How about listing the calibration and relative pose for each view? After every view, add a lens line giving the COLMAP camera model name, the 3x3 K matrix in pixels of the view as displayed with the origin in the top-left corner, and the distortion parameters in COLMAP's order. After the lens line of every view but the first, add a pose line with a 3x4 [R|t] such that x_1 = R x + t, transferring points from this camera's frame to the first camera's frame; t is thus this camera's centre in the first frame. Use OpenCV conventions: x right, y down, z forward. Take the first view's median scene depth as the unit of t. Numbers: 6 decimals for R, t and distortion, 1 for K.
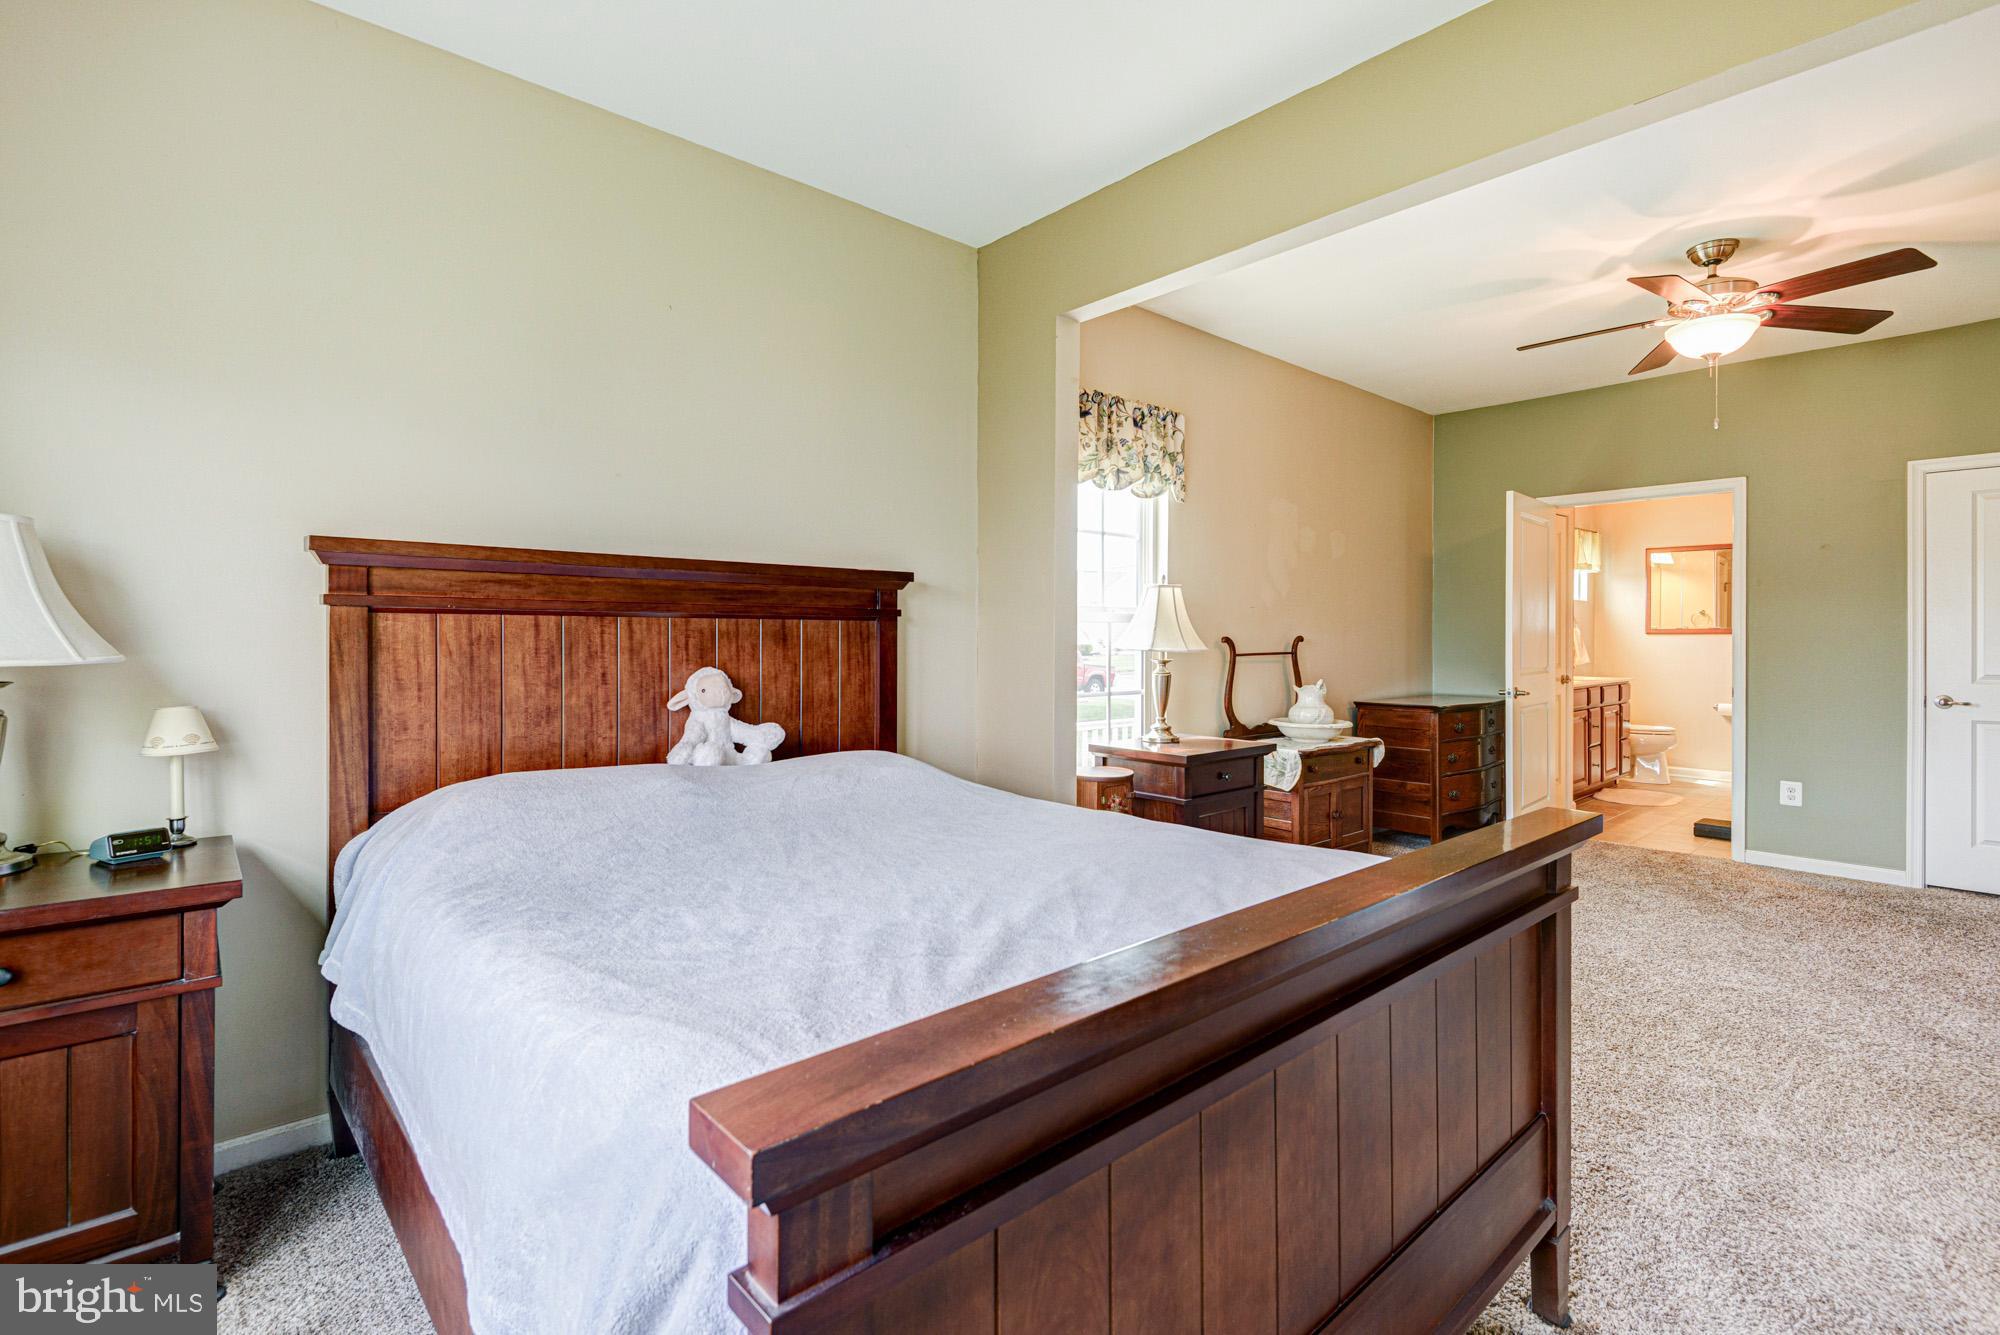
lens RADIAL K [[910.9, 0, 1022.3], [0, 910.9, 638.0], [0, 0, 1]] dist [0.024378, -0.015263]
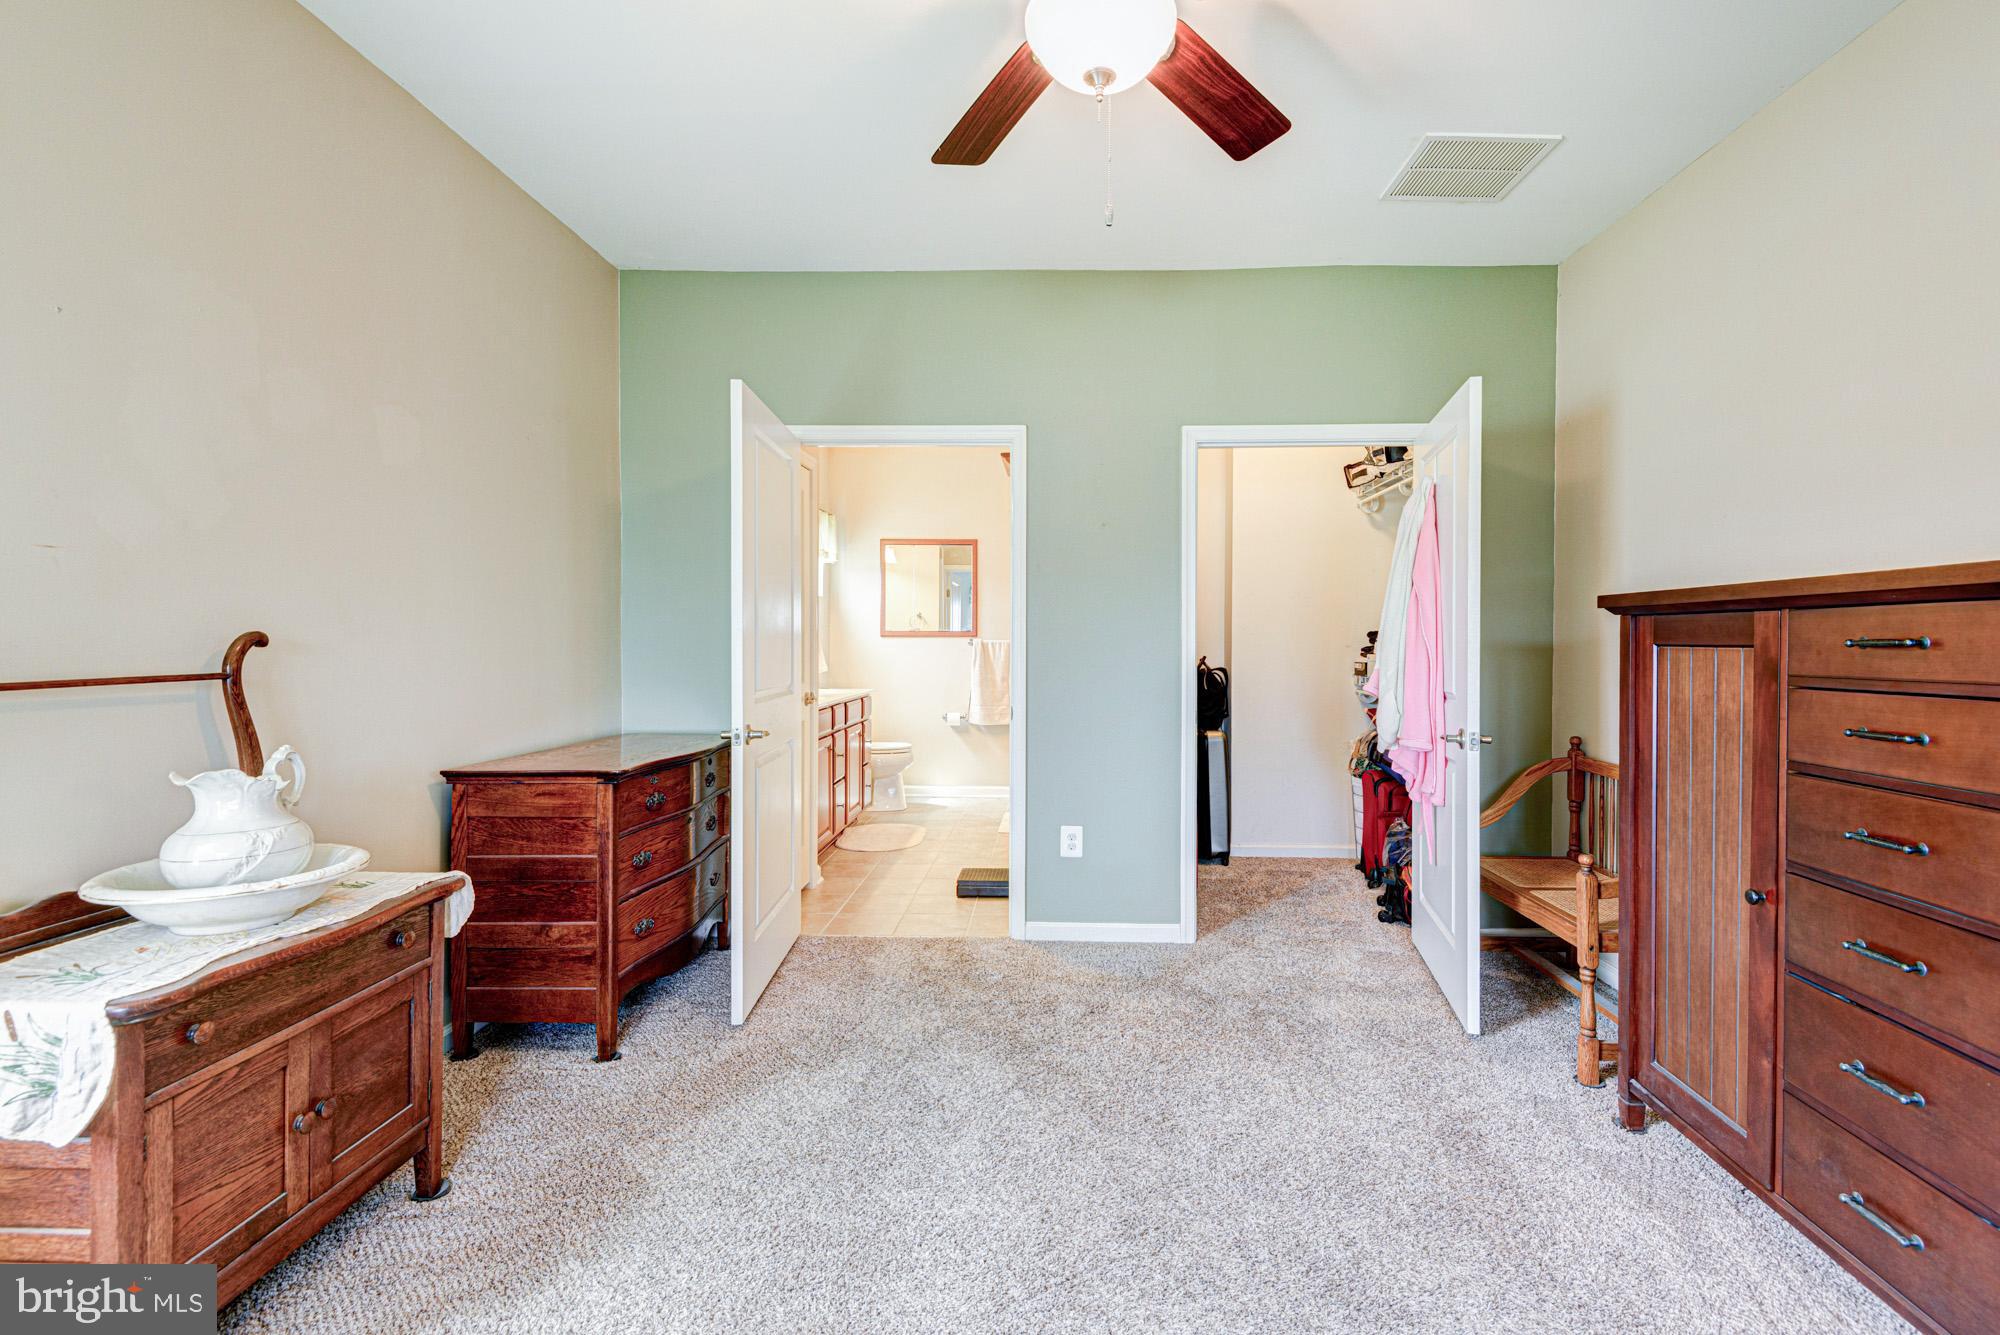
lens RADIAL K [[910.9, 0, 1010.4], [0, 910.9, 650.8], [0, 0, 1]] dist [0.024378, -0.015263]
pose [[0.711651, -0.005959, 0.702508, 0.228820], [-0.001922, 0.999944, 0.010429, 0.000742], [-0.702531, -0.008772, 0.711599, 0.430164]]
